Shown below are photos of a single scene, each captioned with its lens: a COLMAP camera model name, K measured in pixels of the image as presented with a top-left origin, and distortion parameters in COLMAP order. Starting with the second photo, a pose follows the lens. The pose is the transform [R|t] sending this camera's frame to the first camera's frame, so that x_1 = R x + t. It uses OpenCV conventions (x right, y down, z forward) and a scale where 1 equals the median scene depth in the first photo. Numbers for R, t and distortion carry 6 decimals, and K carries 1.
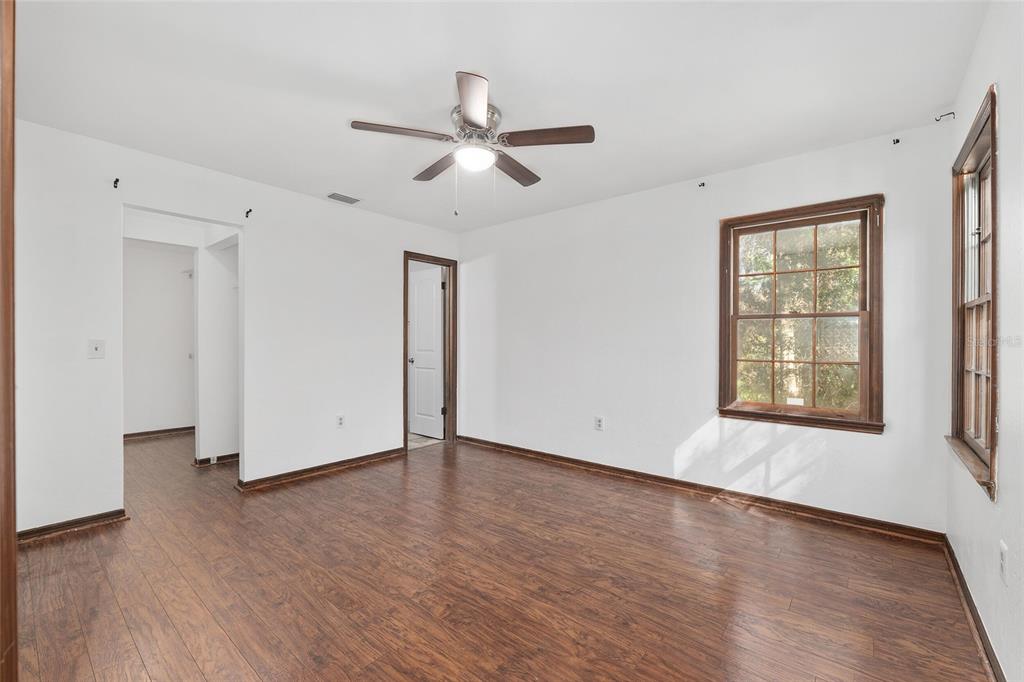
lens RADIAL K [[429.0, 0, 508.6], [0, 429.0, 333.7], [0, 0, 1]] dist [-0.012205, -0.000032]
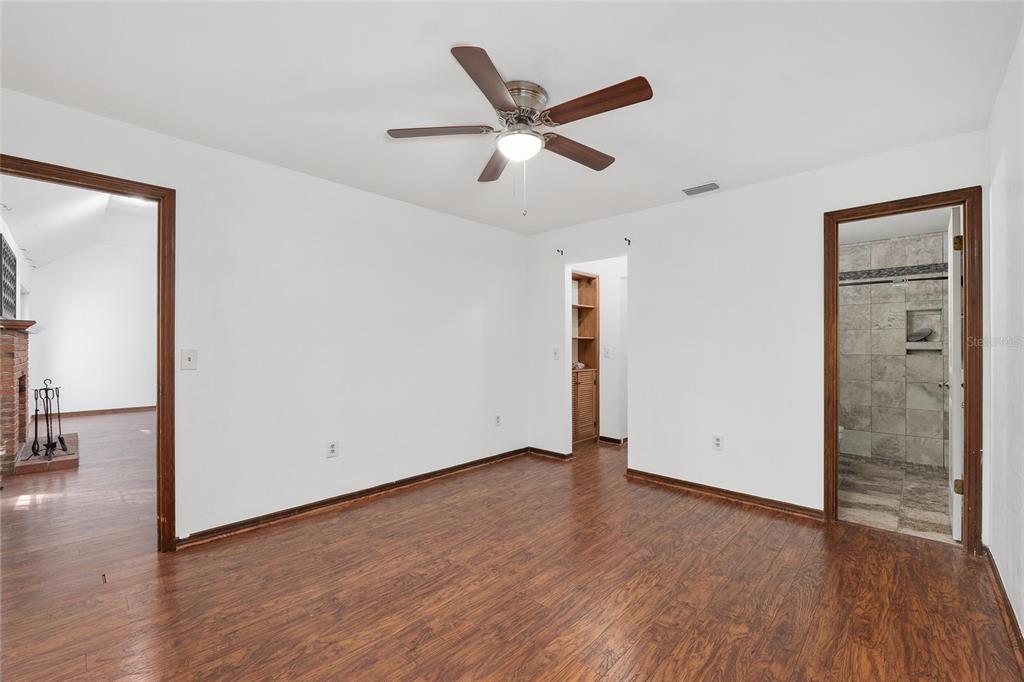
lens RADIAL K [[429.0, 0, 516.9], [0, 429.0, 346.8], [0, 0, 1]] dist [-0.012205, -0.000032]
pose [[-0.054774, 0.003279, -0.998493, 0.625018], [0.014801, 0.999887, 0.002471, 0.003359], [0.998389, -0.014644, -0.054816, 0.811531]]
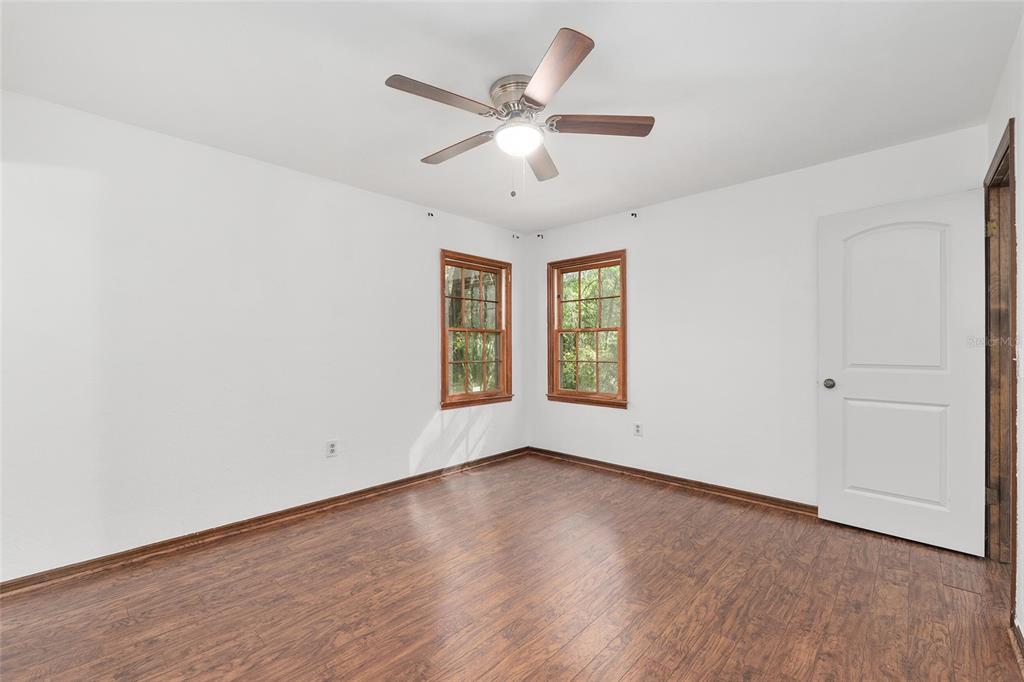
lens RADIAL K [[429.0, 0, 511.6], [0, 429.0, 342.2], [0, 0, 1]] dist [-0.012205, -0.000032]
pose [[0.062627, 0.004968, 0.998025, -0.736735], [-0.010261, 0.999938, -0.004333, 0.003572], [-0.997984, -0.009970, 0.062674, 0.748940]]
